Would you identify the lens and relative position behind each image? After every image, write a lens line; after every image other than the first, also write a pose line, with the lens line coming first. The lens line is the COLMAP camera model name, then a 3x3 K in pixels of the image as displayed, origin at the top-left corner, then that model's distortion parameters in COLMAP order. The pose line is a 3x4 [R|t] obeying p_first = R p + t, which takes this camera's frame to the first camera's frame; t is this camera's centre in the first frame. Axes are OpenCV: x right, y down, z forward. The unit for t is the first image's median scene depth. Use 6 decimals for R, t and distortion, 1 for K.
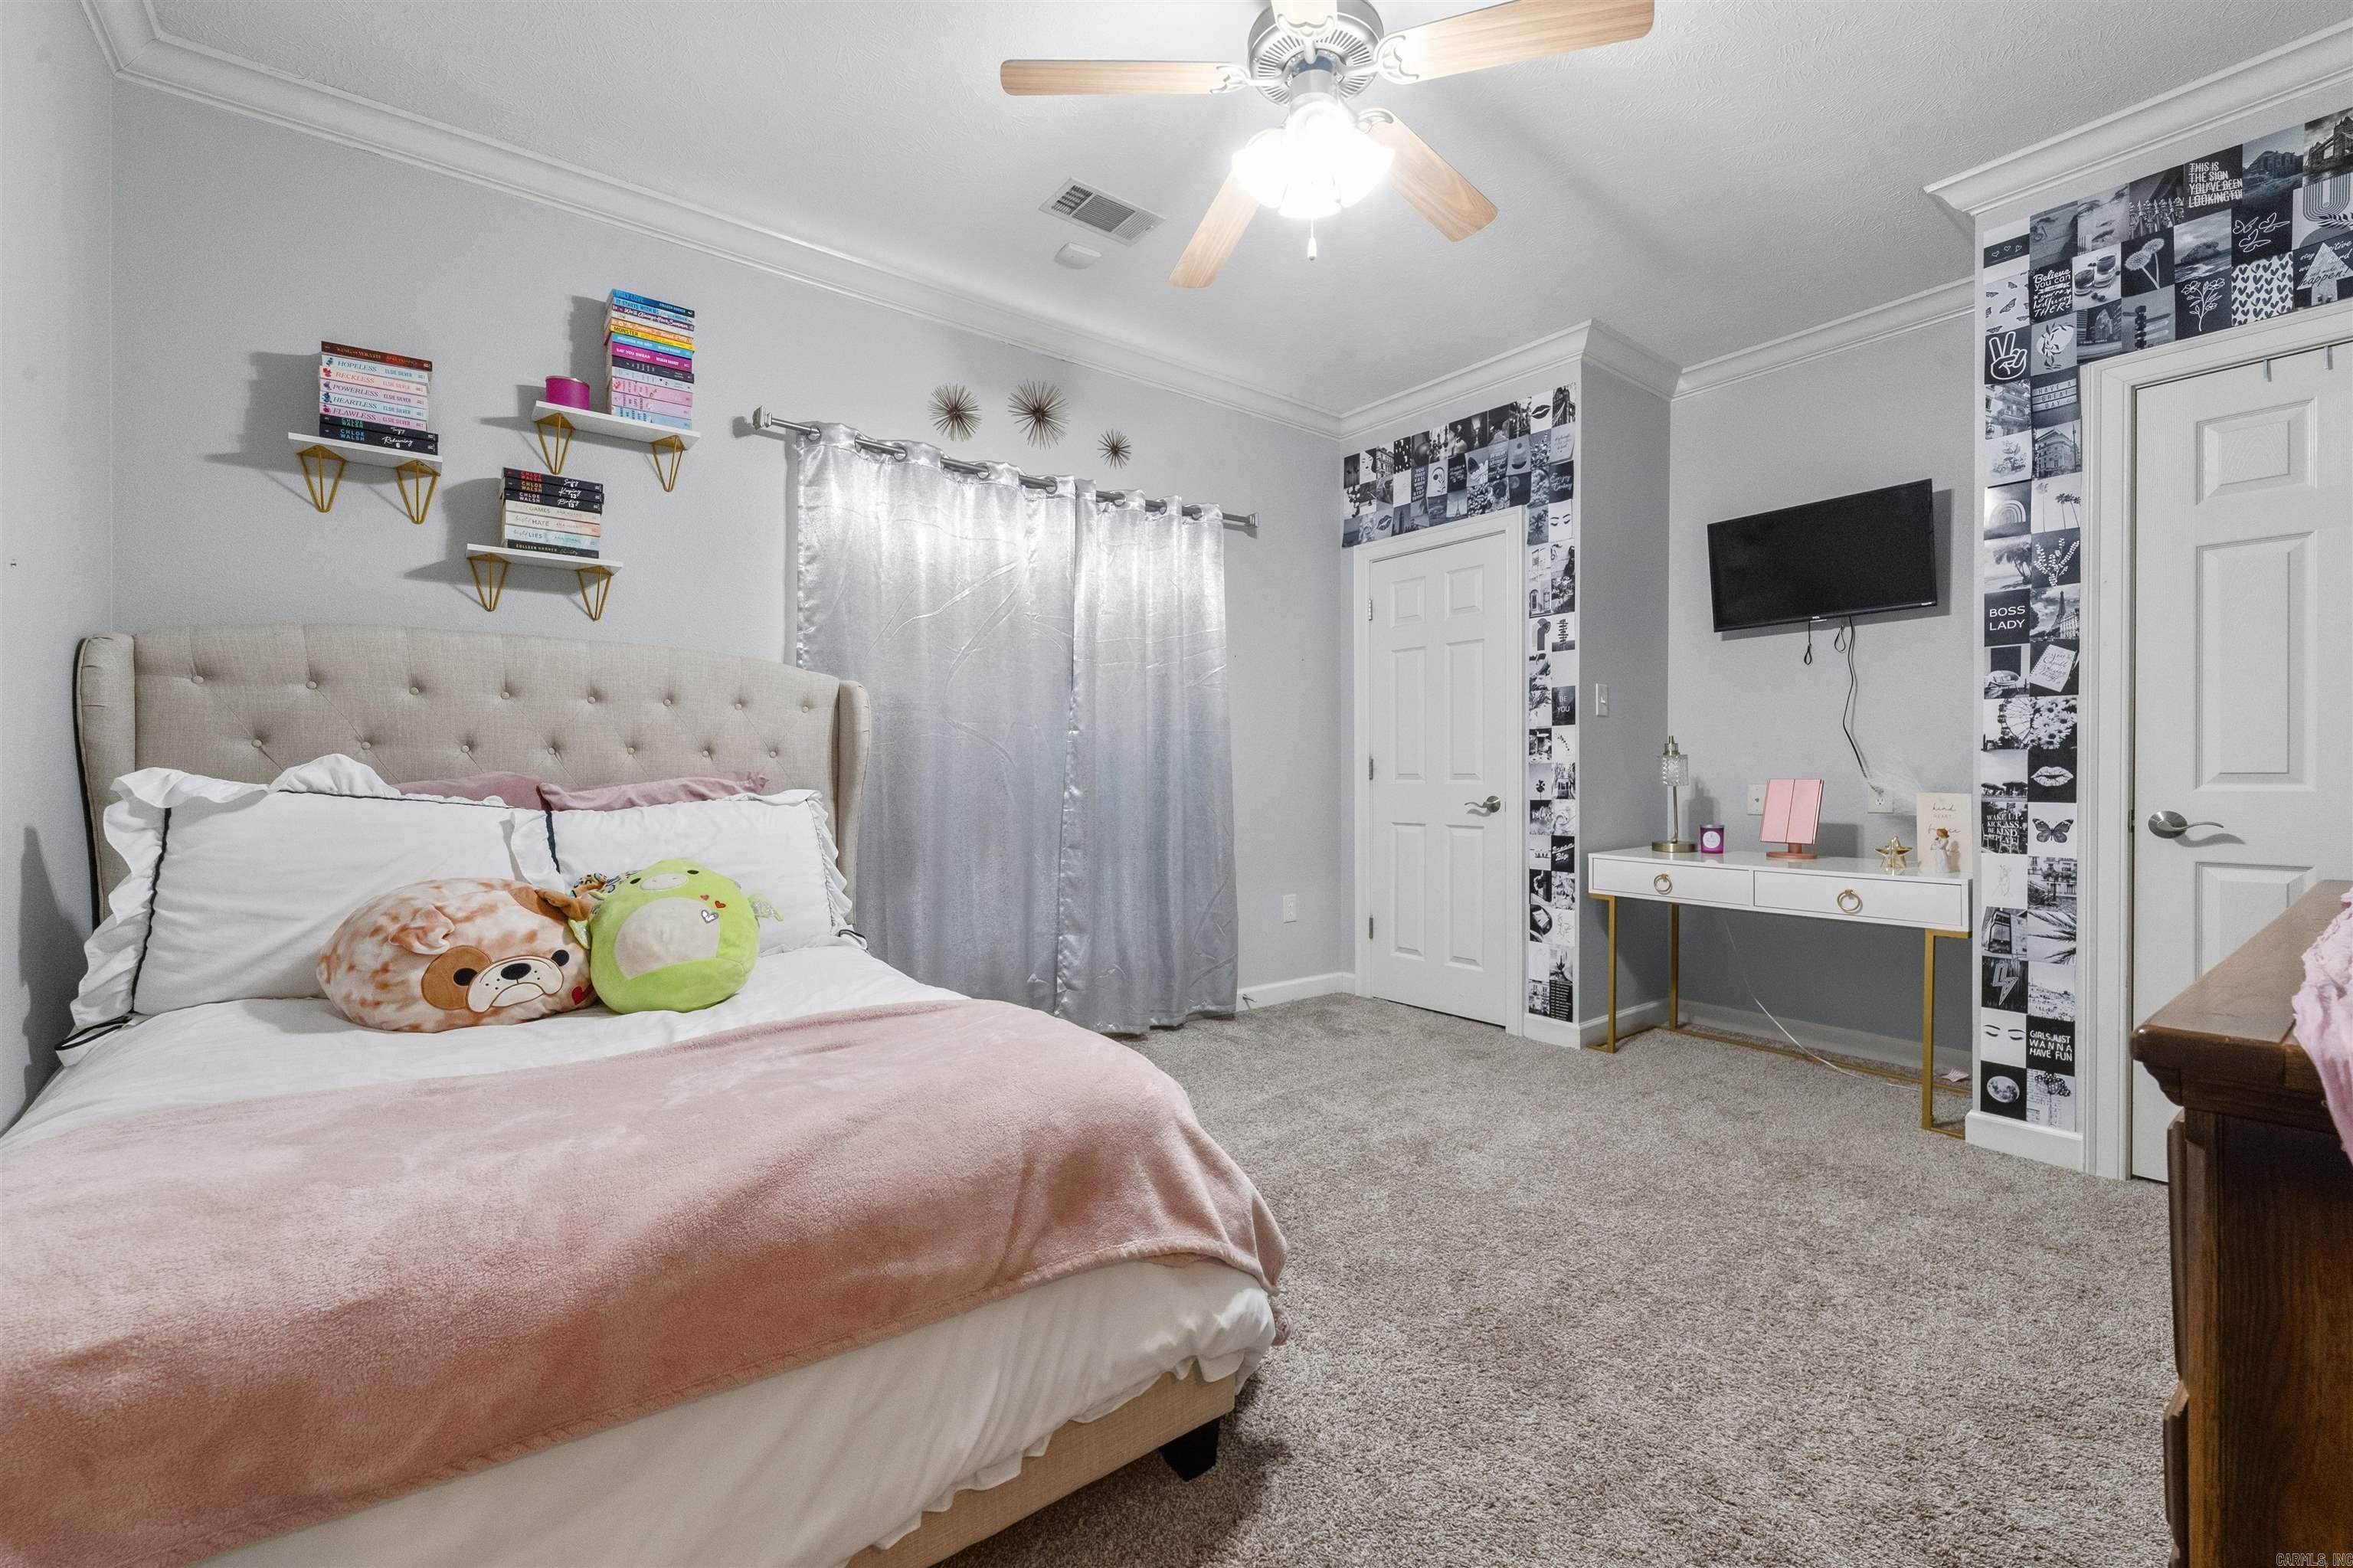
lens RADIAL K [[971.4, 0, 1165.7], [0, 971.4, 779.4], [0, 0, 1]] dist [0.006777, -0.002847]
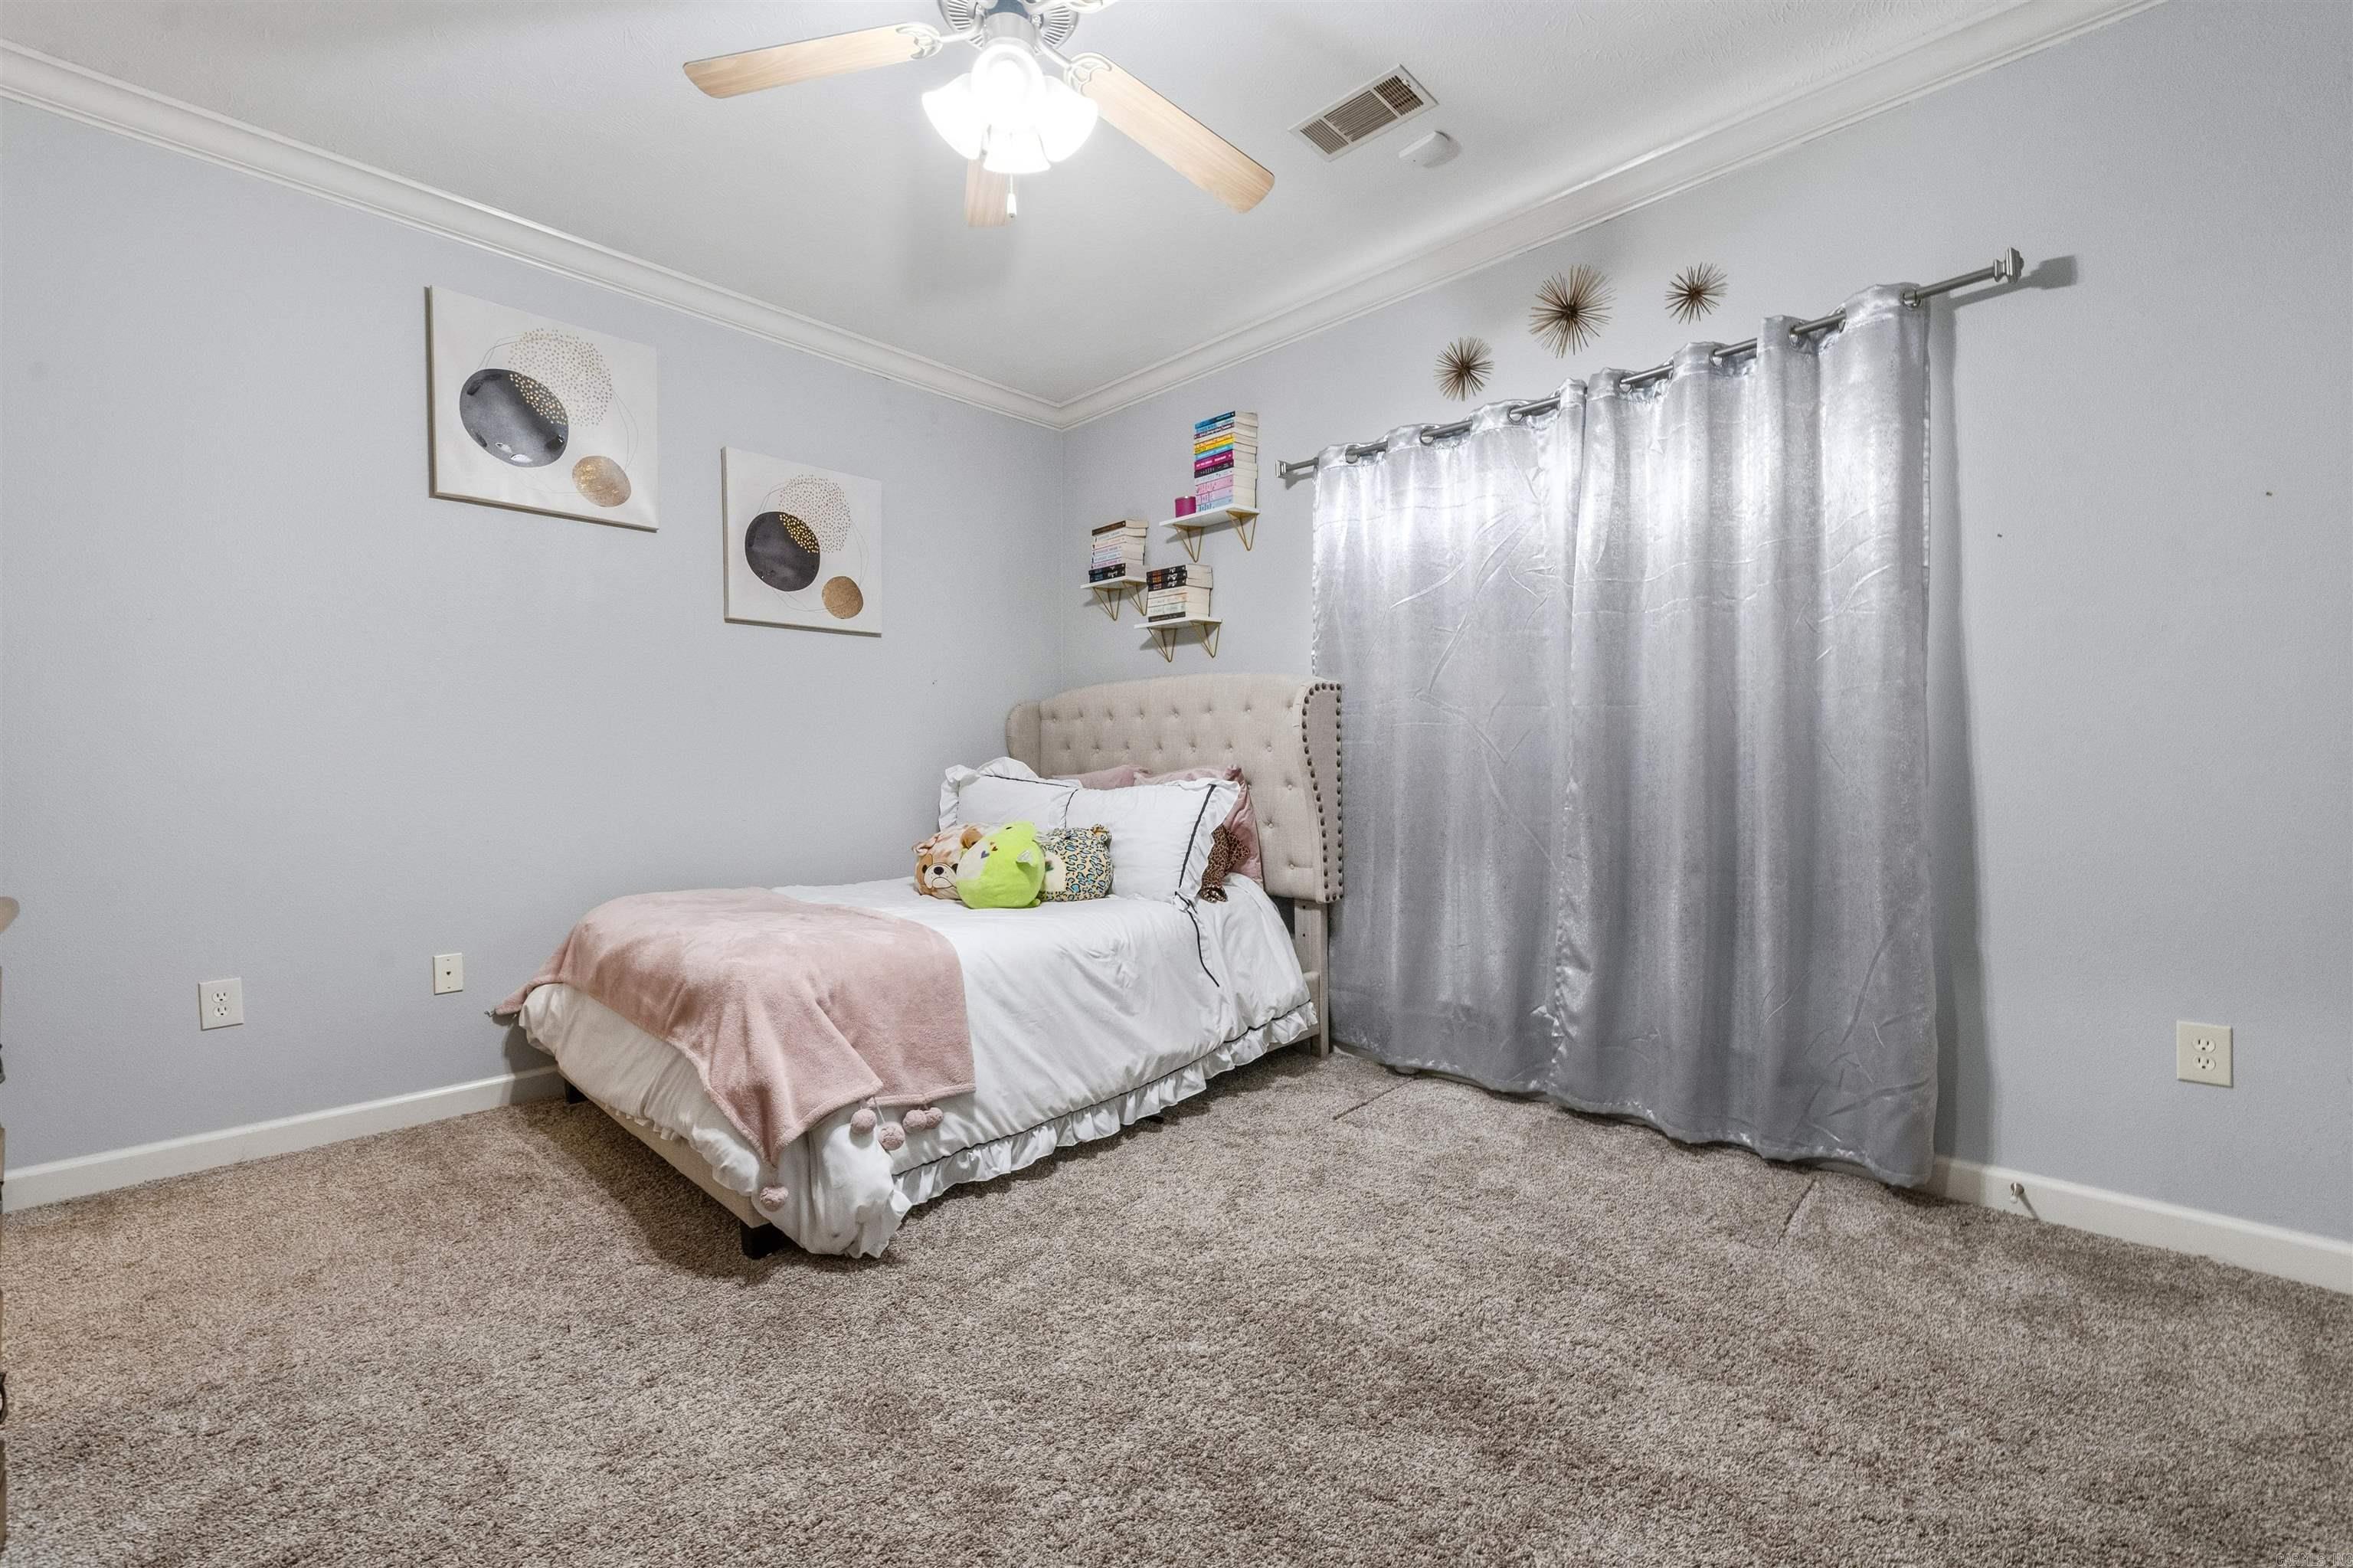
lens RADIAL K [[971.4, 0, 1176.3], [0, 971.4, 773.6], [0, 0, 1]] dist [0.006777, -0.002847]
pose [[0.154344, 0.002995, -0.988013, 0.391677], [0.000843, 0.999995, 0.003163, 0.000600], [0.988017, -0.001322, 0.154341, 0.355877]]
